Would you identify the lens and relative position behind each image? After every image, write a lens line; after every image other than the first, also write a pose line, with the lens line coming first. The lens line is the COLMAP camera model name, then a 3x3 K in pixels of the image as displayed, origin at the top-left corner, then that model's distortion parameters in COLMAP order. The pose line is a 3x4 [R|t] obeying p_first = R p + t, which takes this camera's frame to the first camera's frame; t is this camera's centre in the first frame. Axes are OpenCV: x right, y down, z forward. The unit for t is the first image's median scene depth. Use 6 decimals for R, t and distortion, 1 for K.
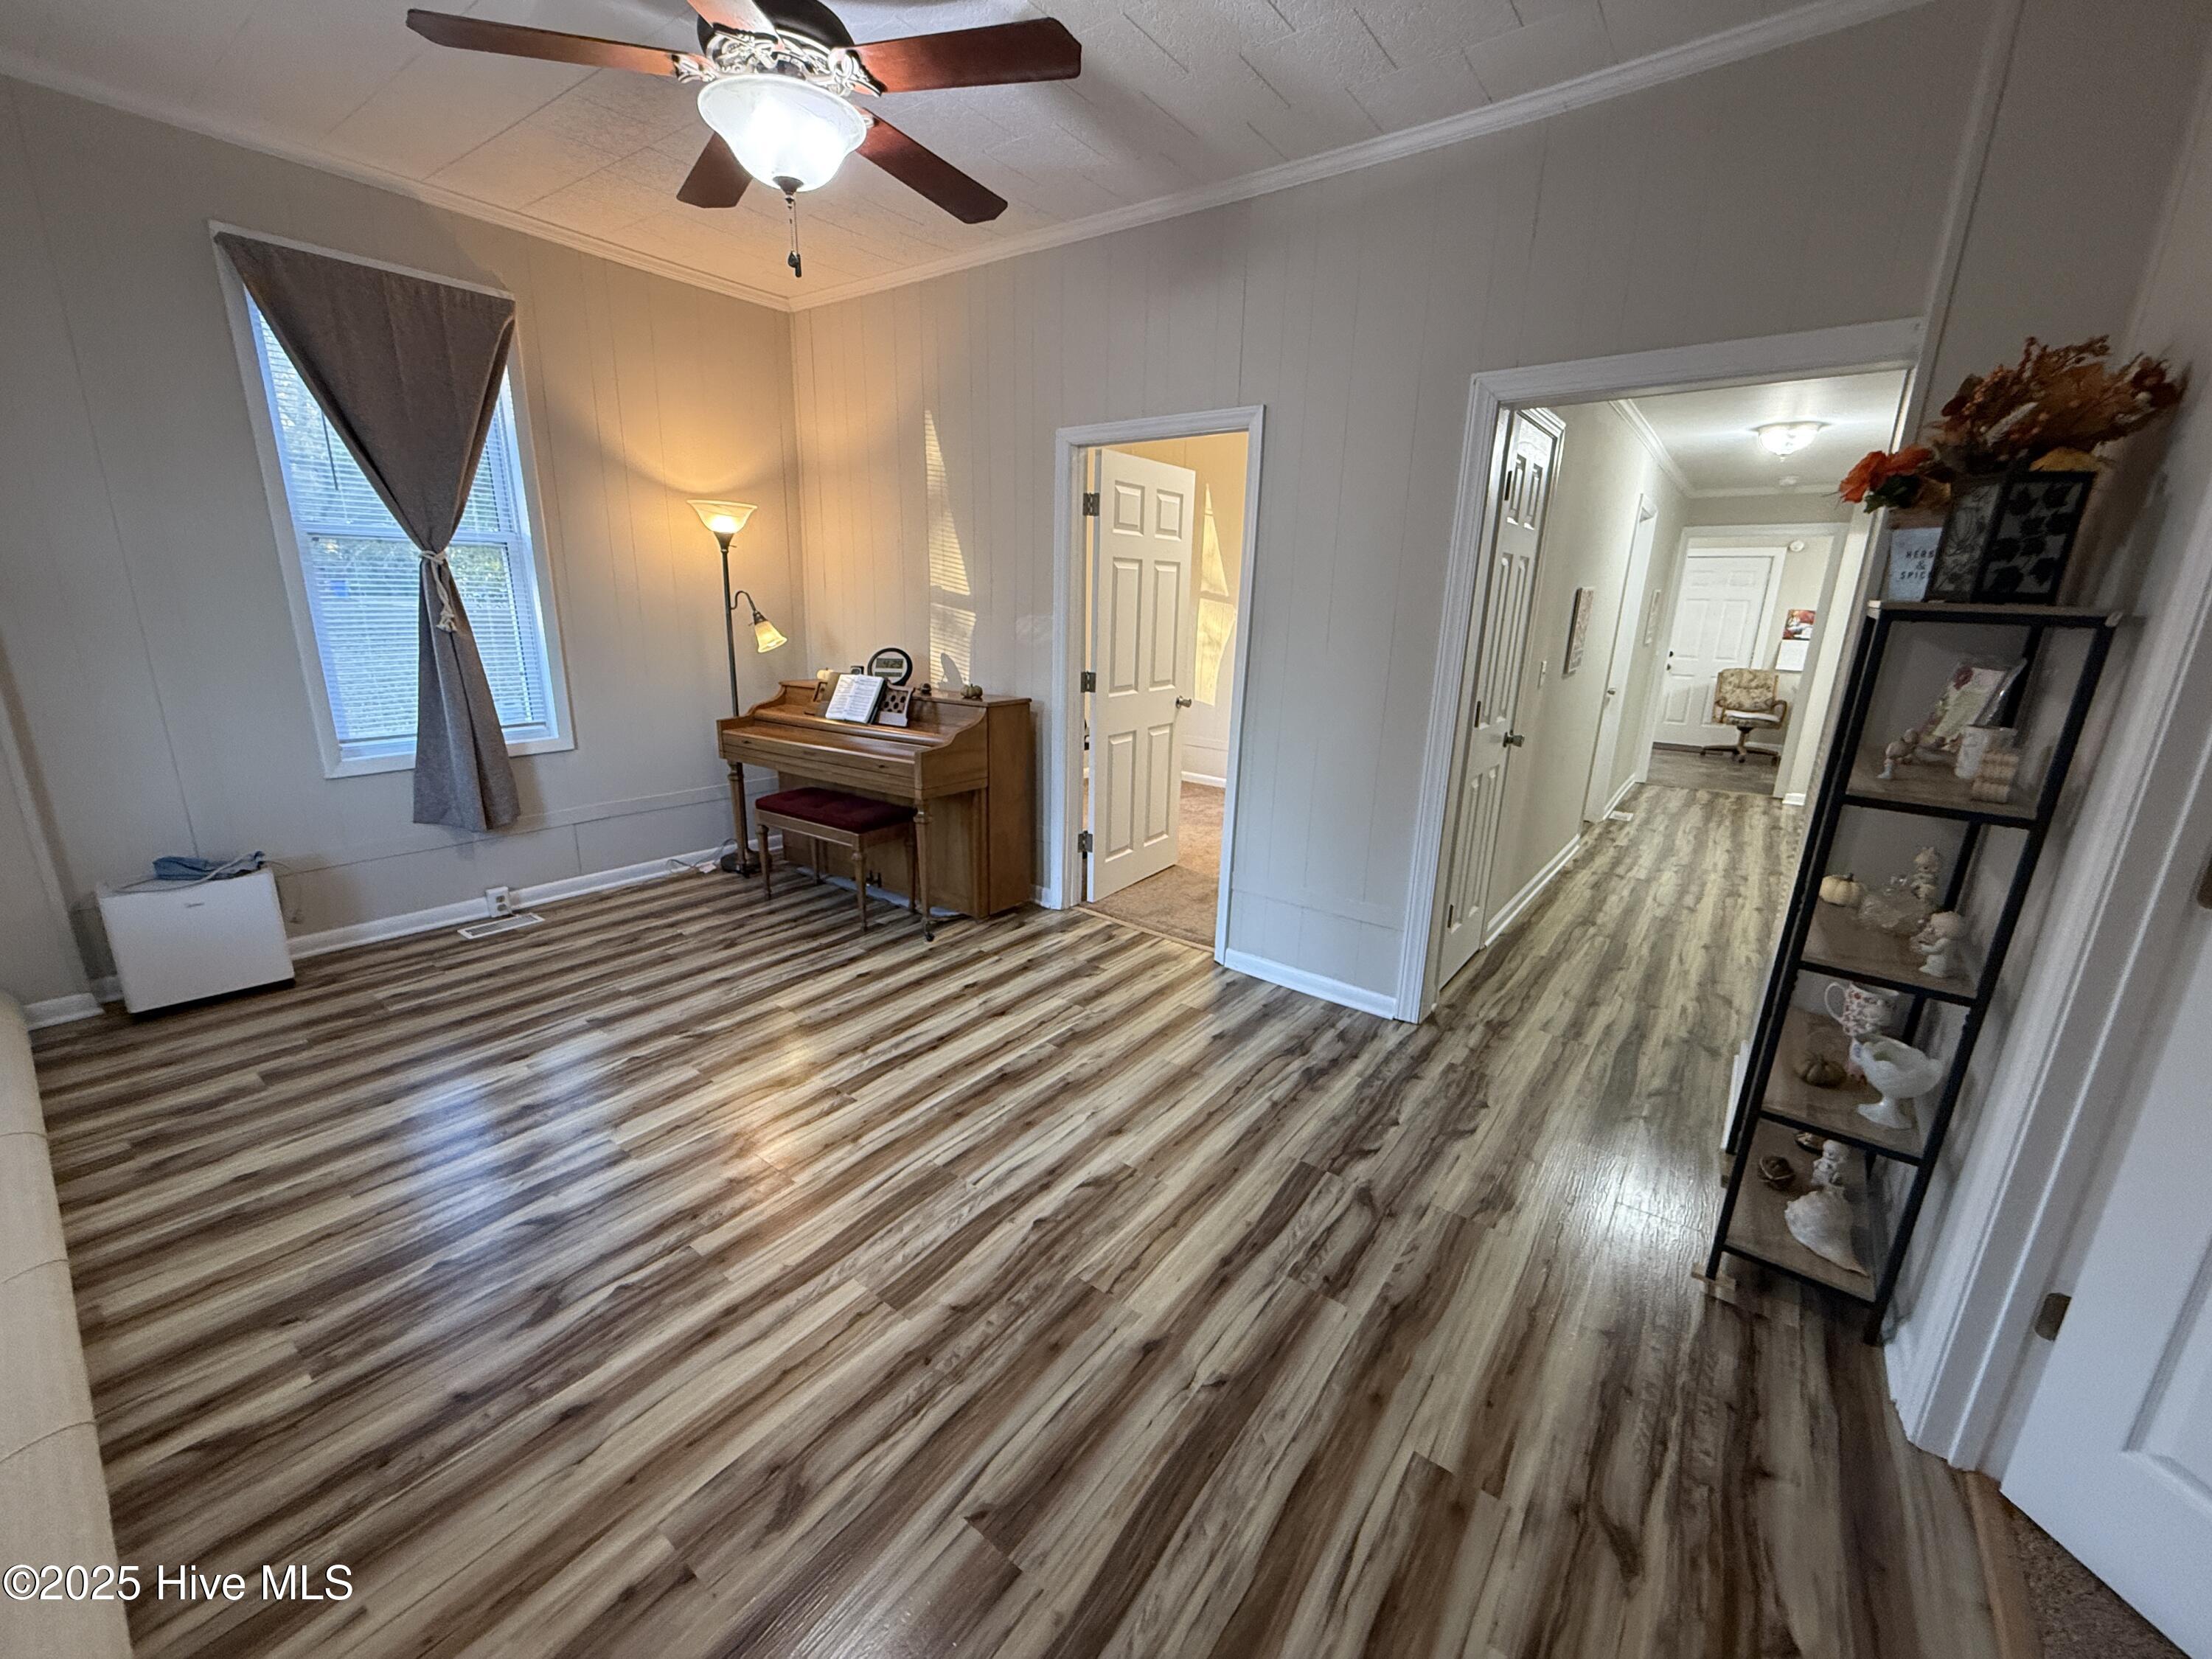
lens RADIAL K [[880.6, 0, 1095.2], [0, 880.6, 832.4], [0, 0, 1]] dist [-0.002297, -0.000018]
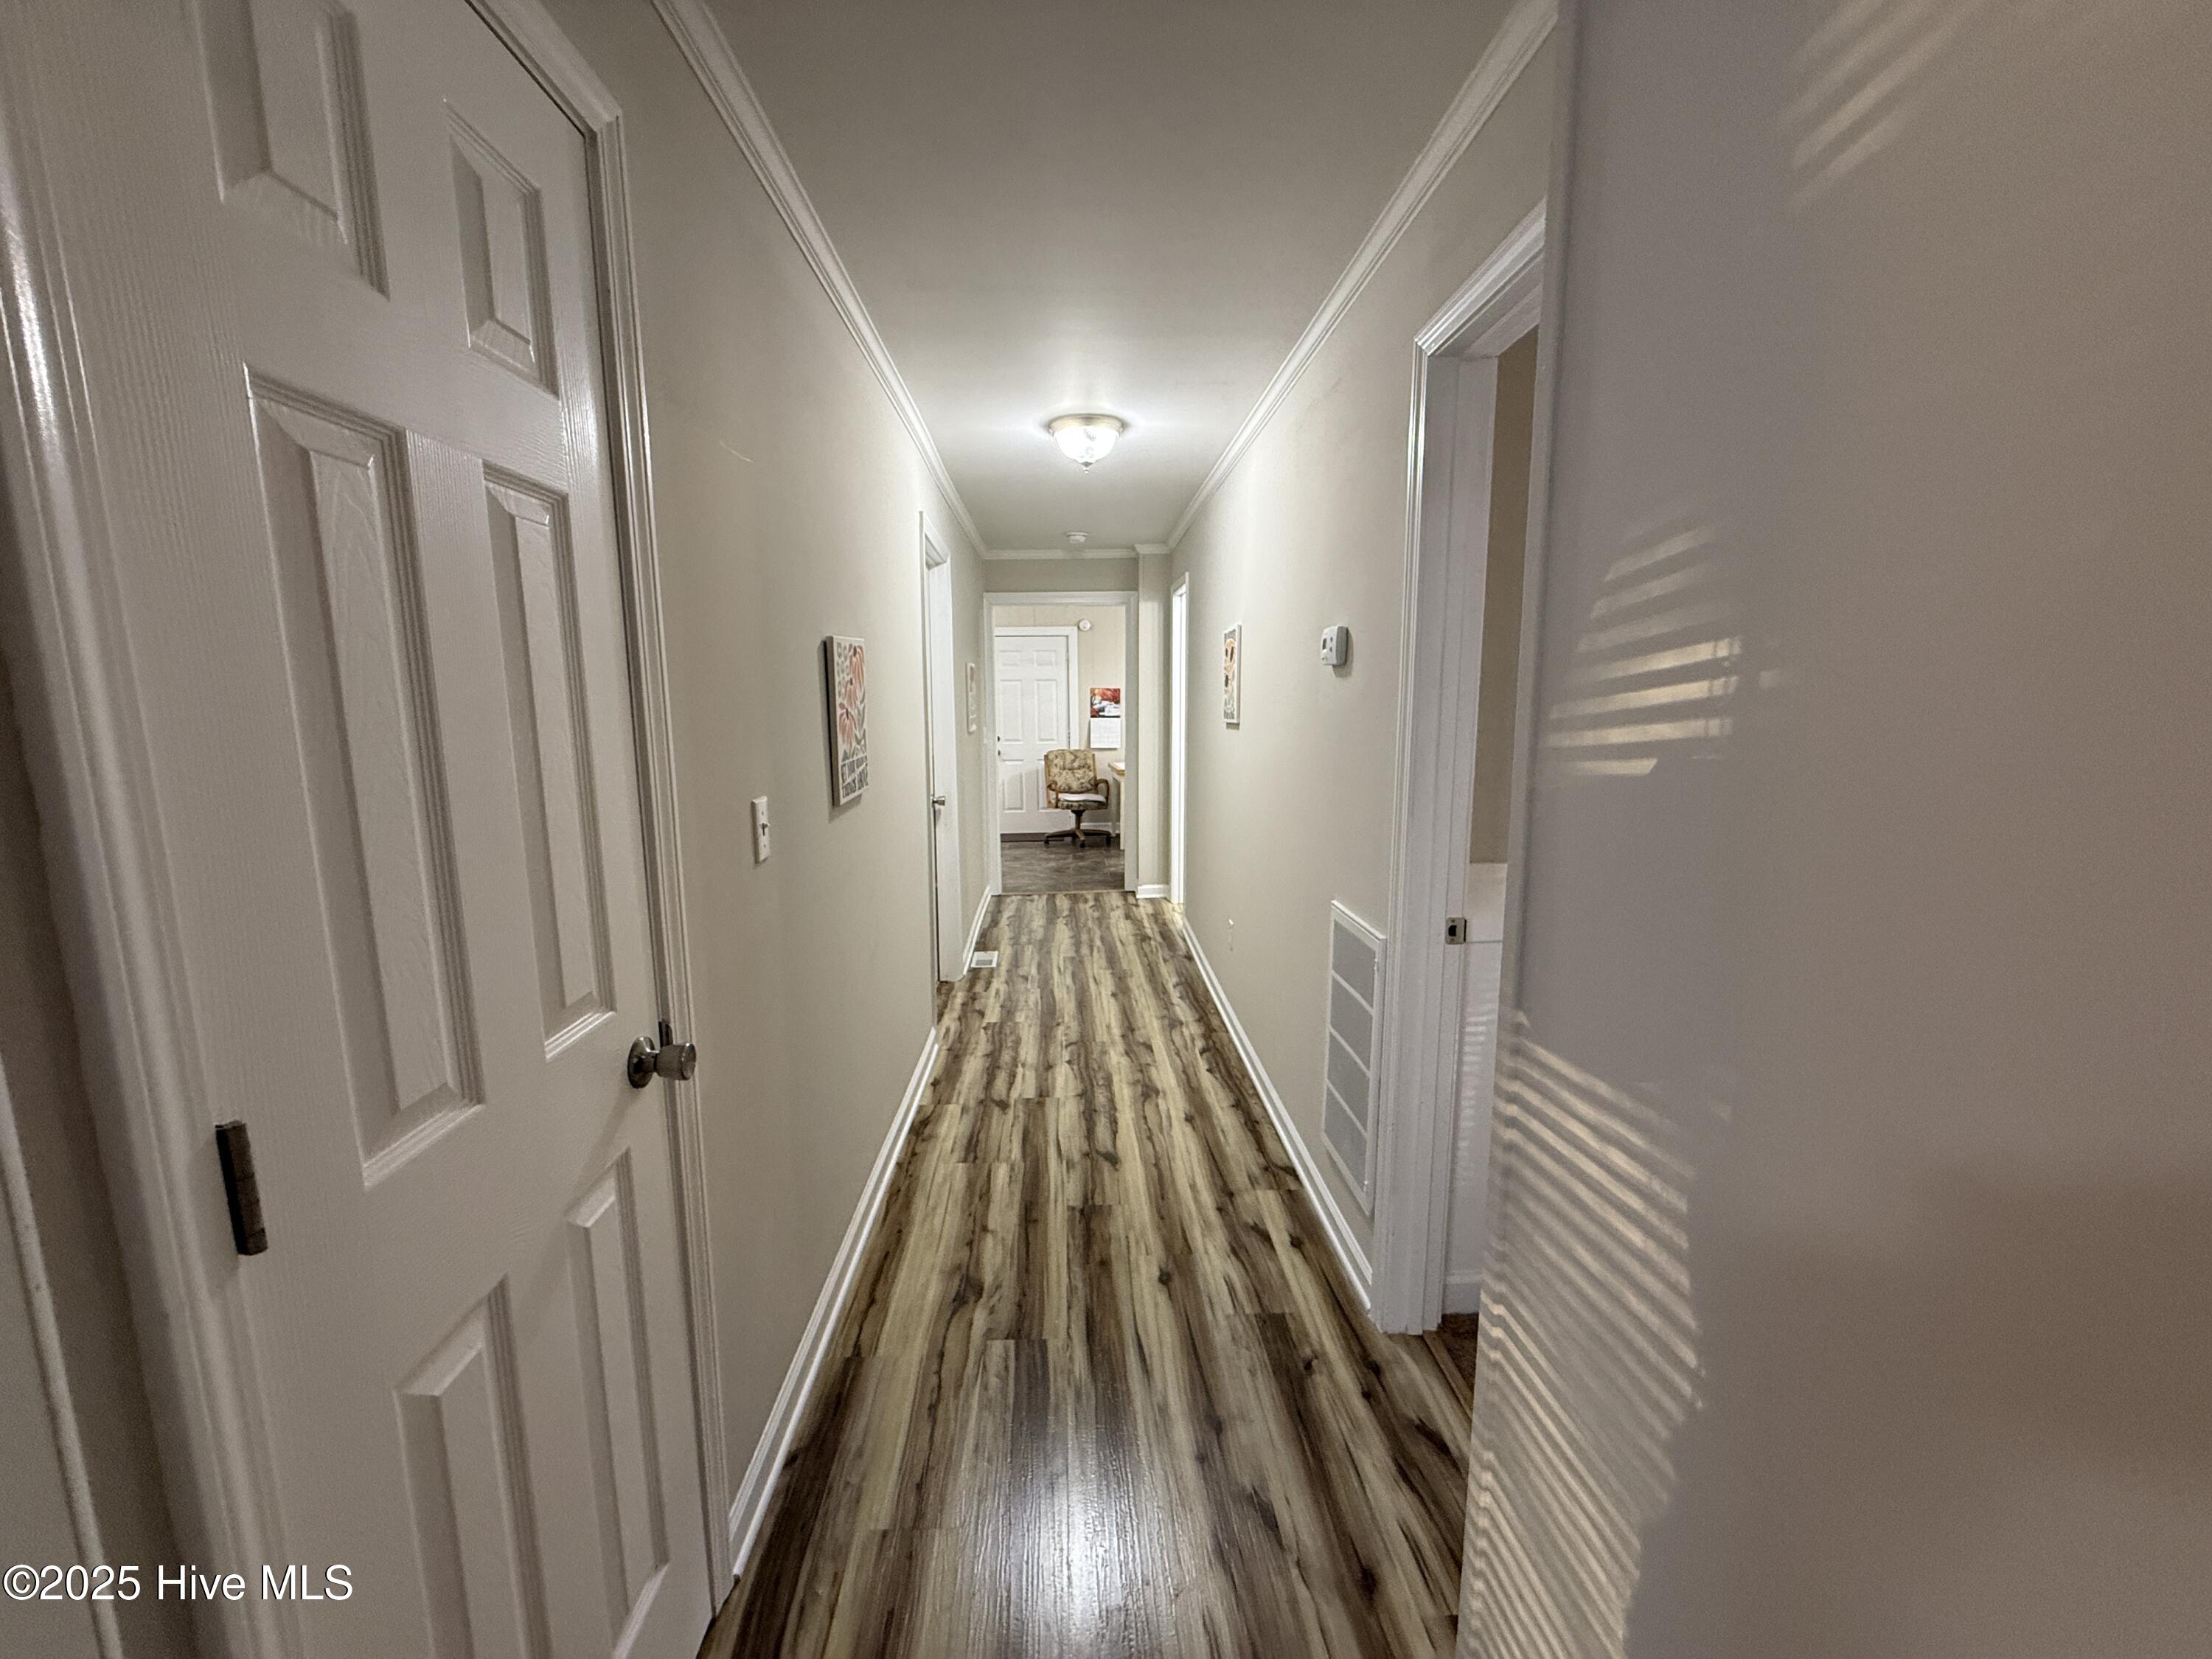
lens RADIAL K [[880.6, 0, 1105.1], [0, 880.6, 832.9], [0, 0, 1]] dist [-0.002297, -0.000018]
pose [[0.766357, -0.127651, 0.629605, 0.215677], [0.192114, 0.980748, -0.034997, -0.076673], [-0.613017, 0.147777, 0.776126, 0.335567]]
